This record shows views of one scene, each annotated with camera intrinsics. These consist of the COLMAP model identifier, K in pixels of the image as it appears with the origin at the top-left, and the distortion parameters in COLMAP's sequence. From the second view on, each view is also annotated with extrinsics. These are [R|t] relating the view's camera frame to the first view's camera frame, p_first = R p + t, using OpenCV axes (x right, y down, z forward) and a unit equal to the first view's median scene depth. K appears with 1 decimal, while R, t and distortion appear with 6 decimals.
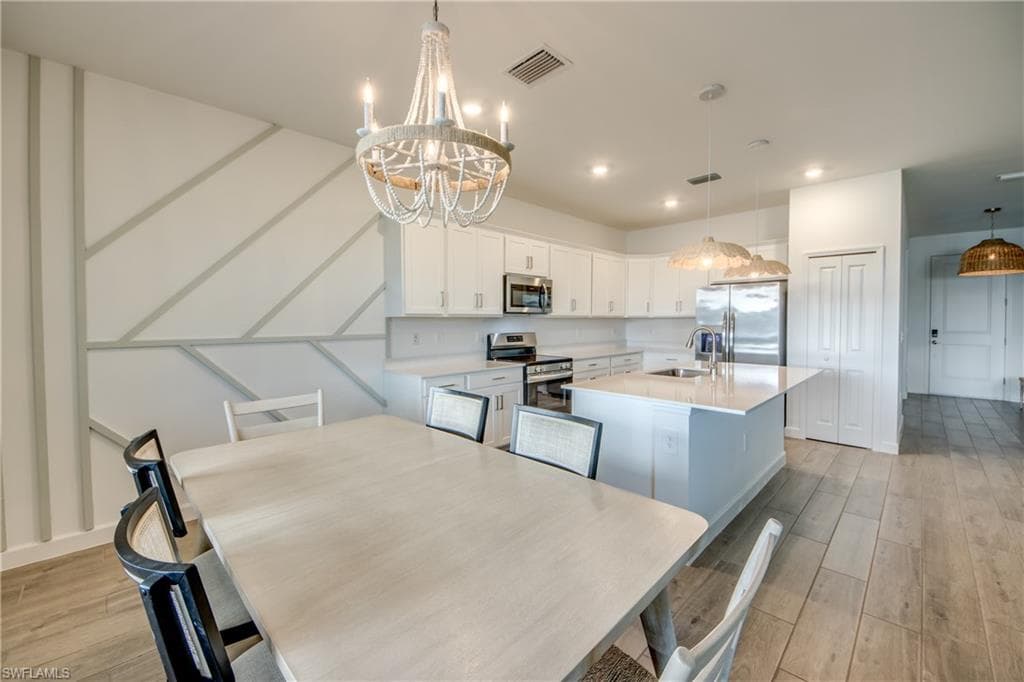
lens RADIAL K [[414.5, 0, 517.4], [0, 414.5, 331.9], [0, 0, 1]] dist [0.000244, -0.000136]
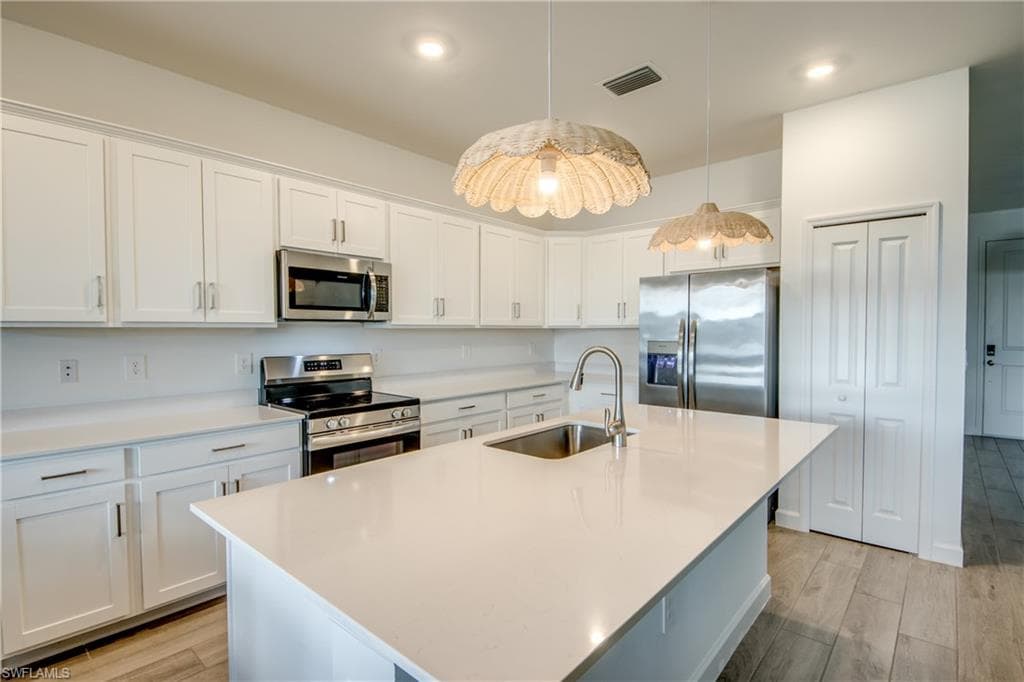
lens RADIAL K [[501.9, 0, 517.7], [0, 501.9, 344.8], [0, 0, 1]] dist [0.005384, -0.000147]
pose [[0.998015, -0.002117, 0.062936, 0.233193], [0.002122, 0.999998, -0.000019, -0.011760], [-0.062936, 0.000153, 0.998018, 0.306673]]
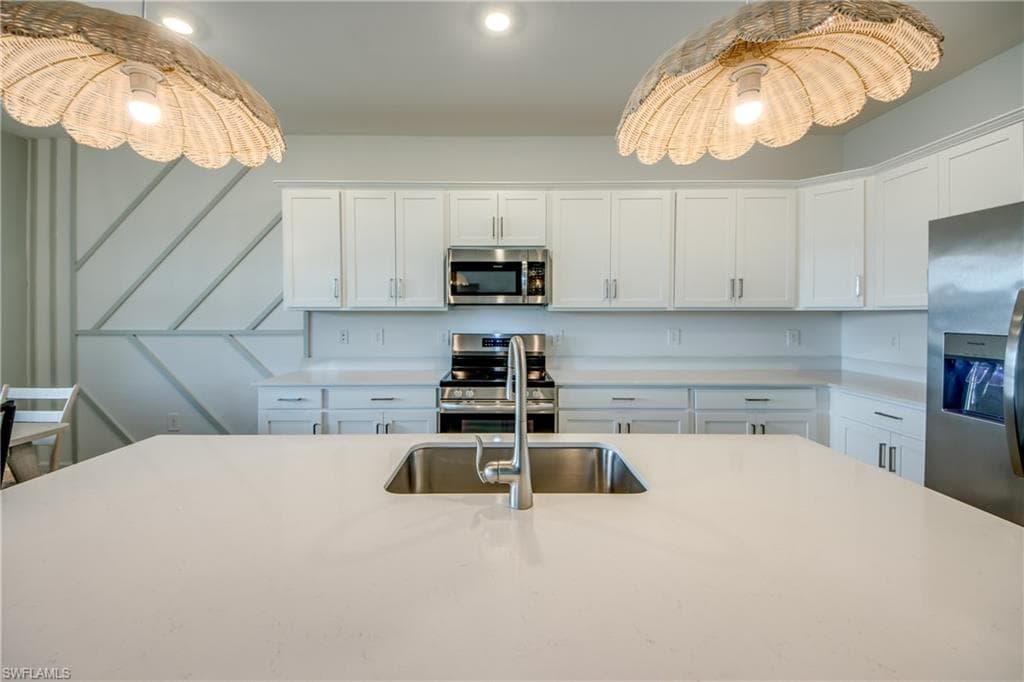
lens RADIAL K [[404.8, 0, 495.9], [0, 404.8, 315.2], [0, 0, 1]] dist [0.007864, -0.000090]
pose [[0.690841, 0.005722, -0.722984, 0.495863], [-0.022609, 0.999651, -0.013693, -0.019853], [0.722653, 0.025806, 0.690729, 0.573419]]
